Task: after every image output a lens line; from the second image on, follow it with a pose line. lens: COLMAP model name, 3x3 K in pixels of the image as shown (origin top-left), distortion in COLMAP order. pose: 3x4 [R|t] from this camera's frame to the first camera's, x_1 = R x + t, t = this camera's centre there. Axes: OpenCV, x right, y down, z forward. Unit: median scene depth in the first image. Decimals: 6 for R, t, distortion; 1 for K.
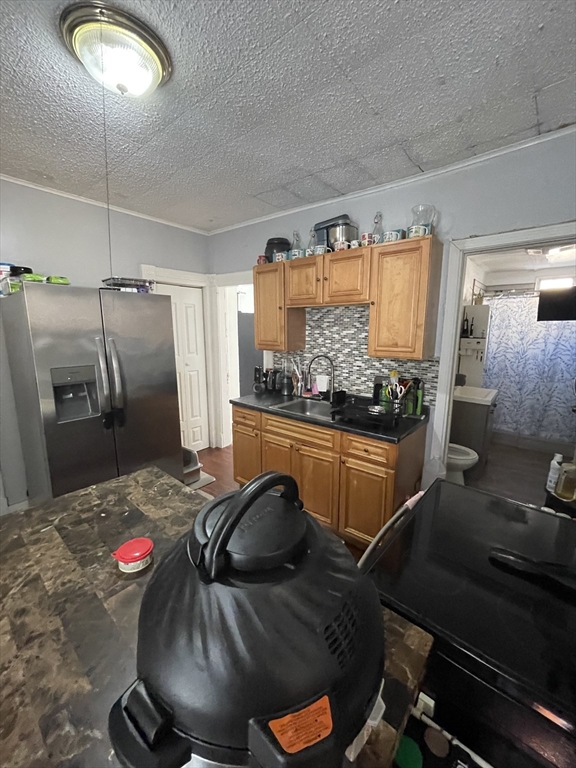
lens RADIAL K [[308.1, 0, 286.0], [0, 308.1, 381.4], [0, 0, 1]] dist [-0.003171, 0.000789]
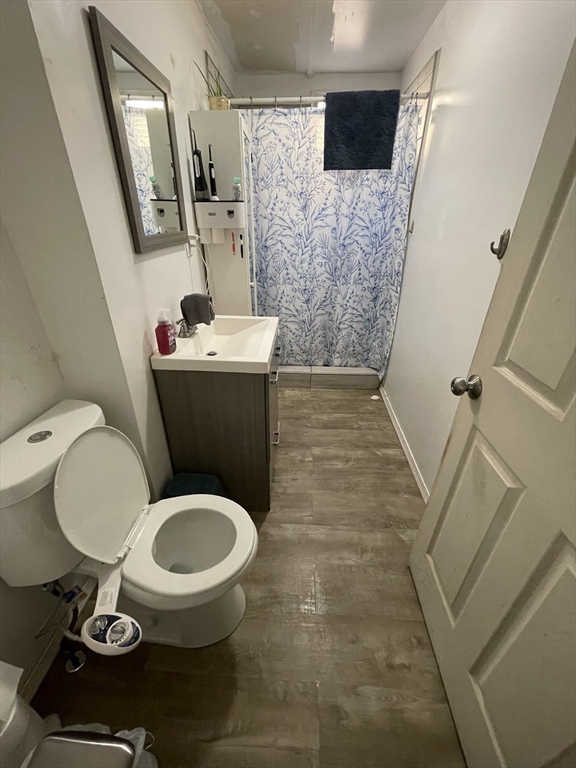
lens RADIAL K [[308.1, 0, 286.4], [0, 308.1, 382.5], [0, 0, 1]] dist [-0.003171, 0.000789]
pose [[0.800647, -0.282098, 0.528569, 0.613604], [0.103719, 0.934158, 0.341453, -0.063768], [-0.590091, -0.218560, 0.777190, 0.881182]]
